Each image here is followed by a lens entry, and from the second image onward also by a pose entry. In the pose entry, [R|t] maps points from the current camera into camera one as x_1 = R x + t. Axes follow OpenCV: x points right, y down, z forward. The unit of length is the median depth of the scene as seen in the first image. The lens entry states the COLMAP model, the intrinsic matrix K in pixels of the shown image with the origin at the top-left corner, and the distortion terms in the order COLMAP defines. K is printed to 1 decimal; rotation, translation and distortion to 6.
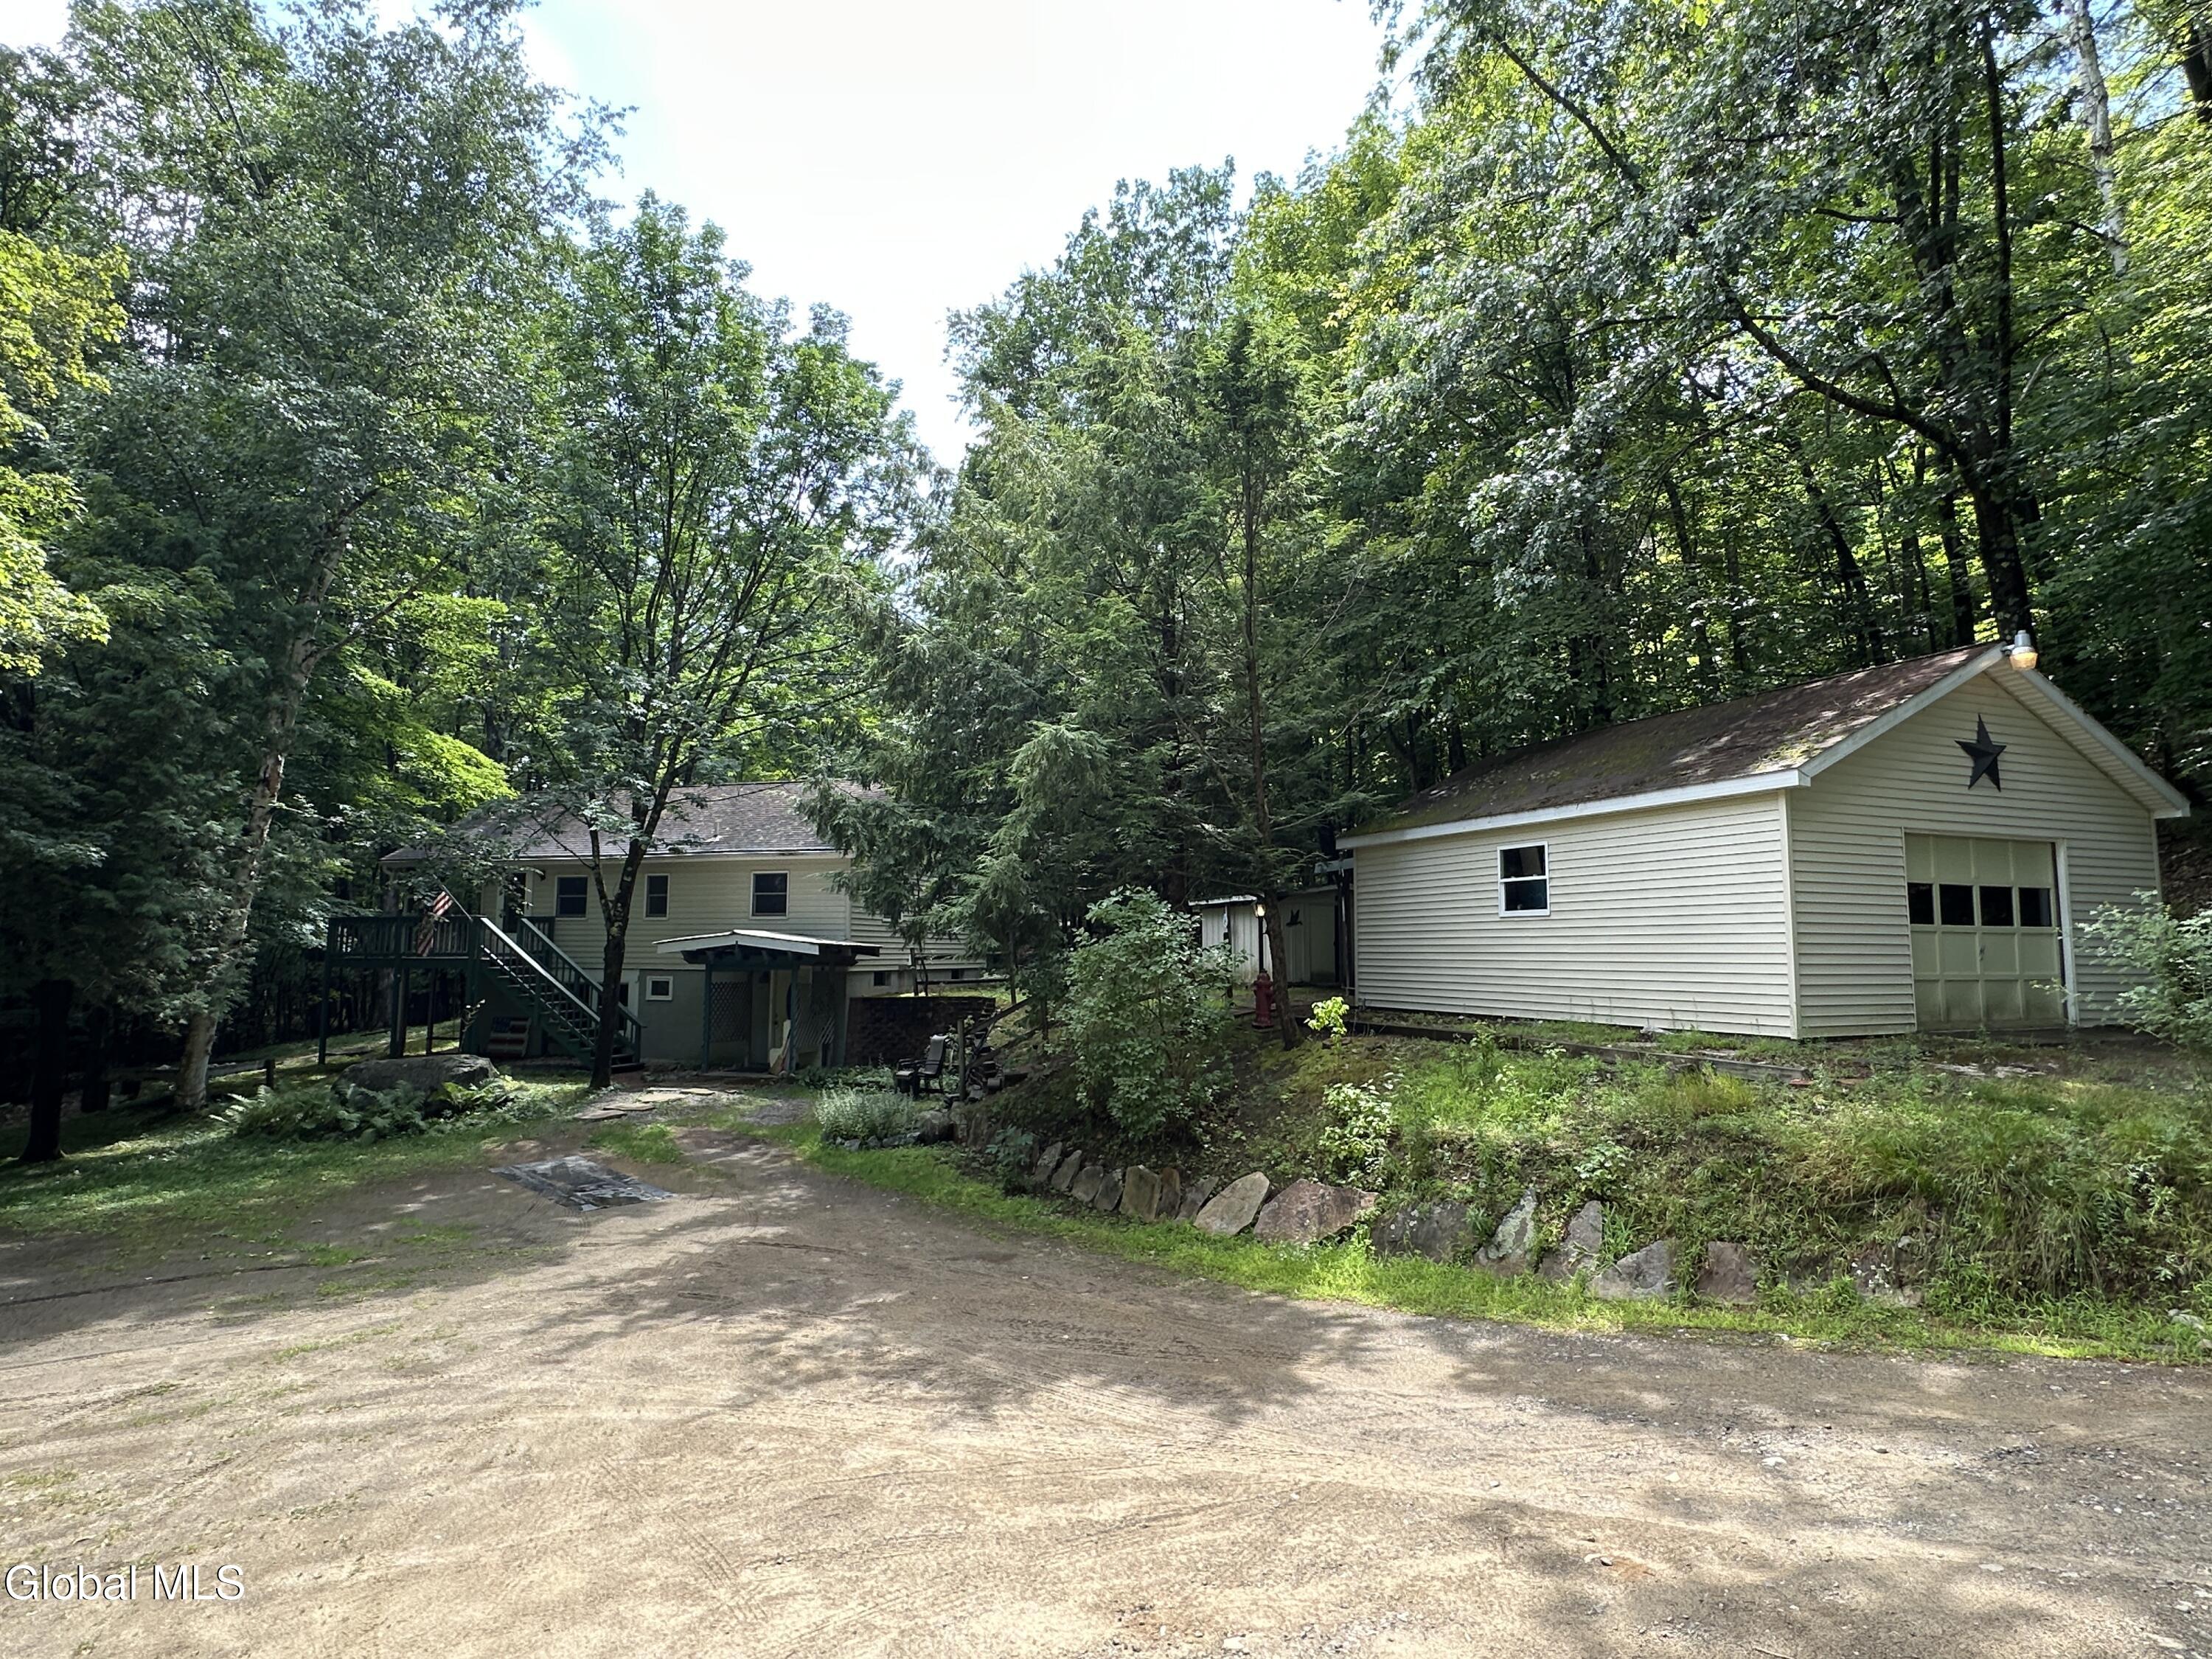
lens RADIAL K [[1185.9, 0, 1088.9], [0, 1185.9, 833.2], [0, 0, 1]] dist [-0.003478, 0.004976]
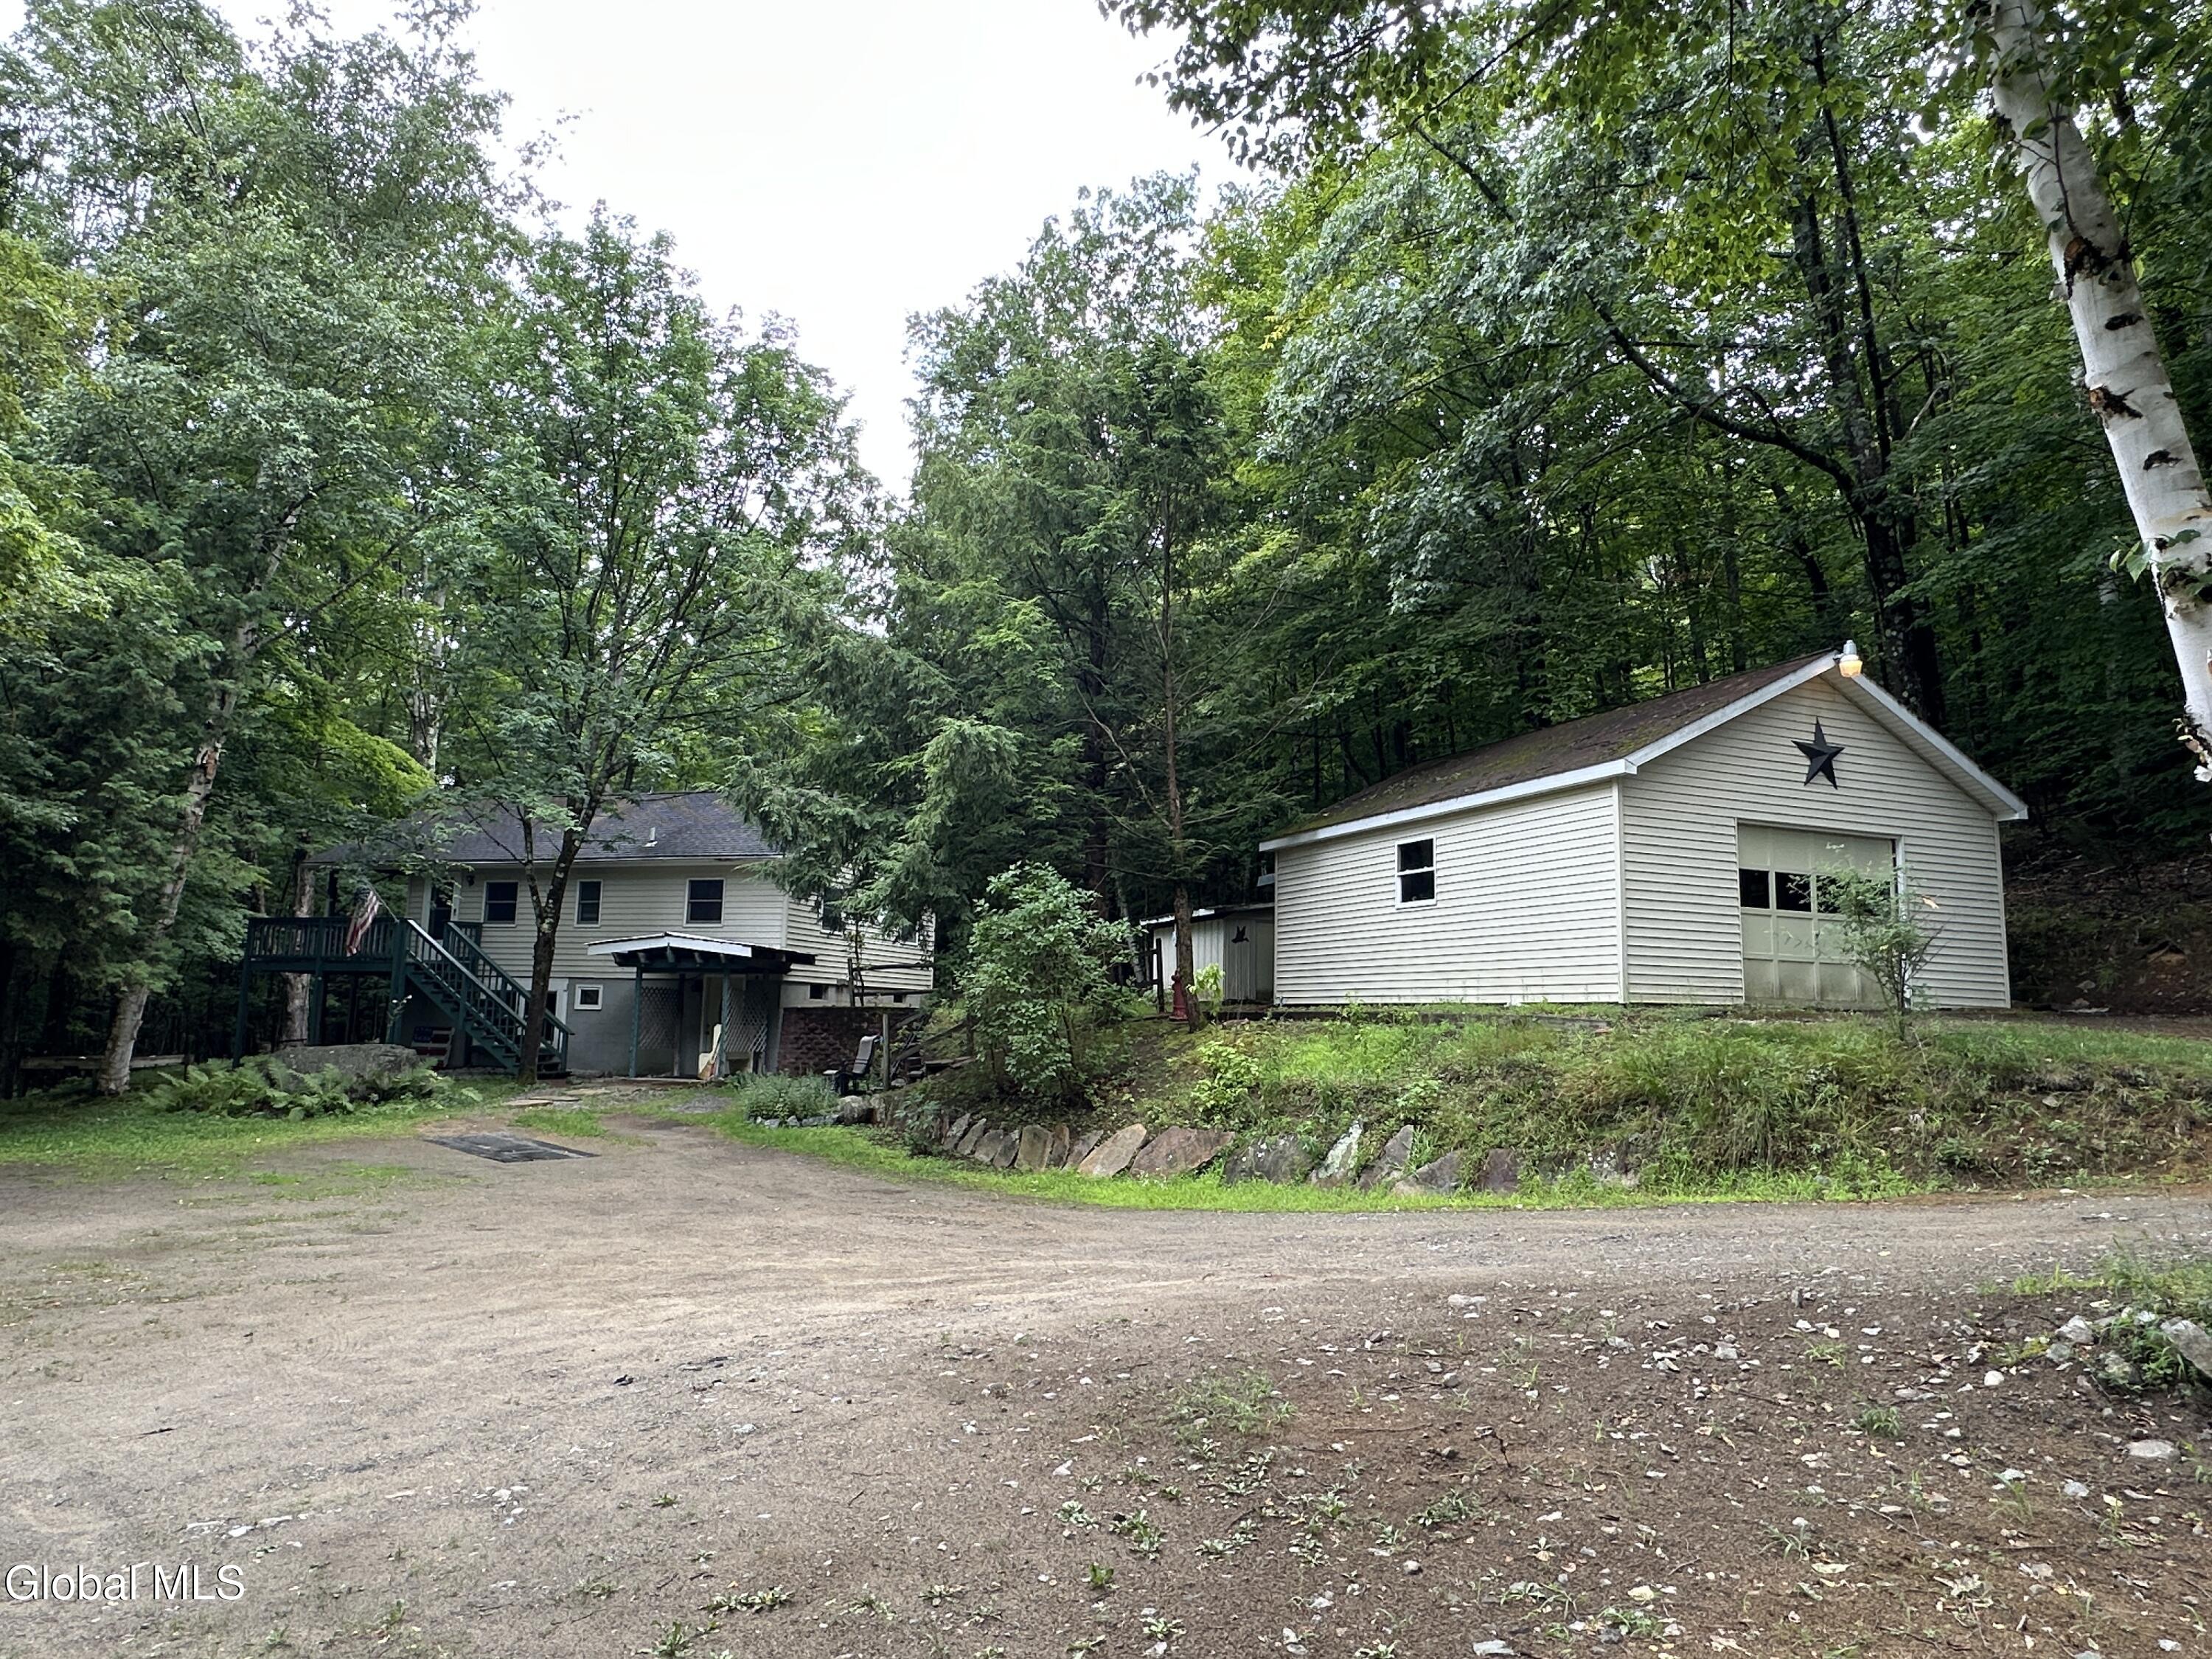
lens RADIAL K [[1358.4, 0, 1081.5], [0, 1358.4, 826.8], [0, 0, 1]] dist [0.018900, 0.001976]
pose [[0.999857, 0.016616, -0.003150, 0.056054], [-0.016735, 0.998955, -0.042535, 0.042276], [0.002440, 0.042581, 0.999090, -0.157826]]
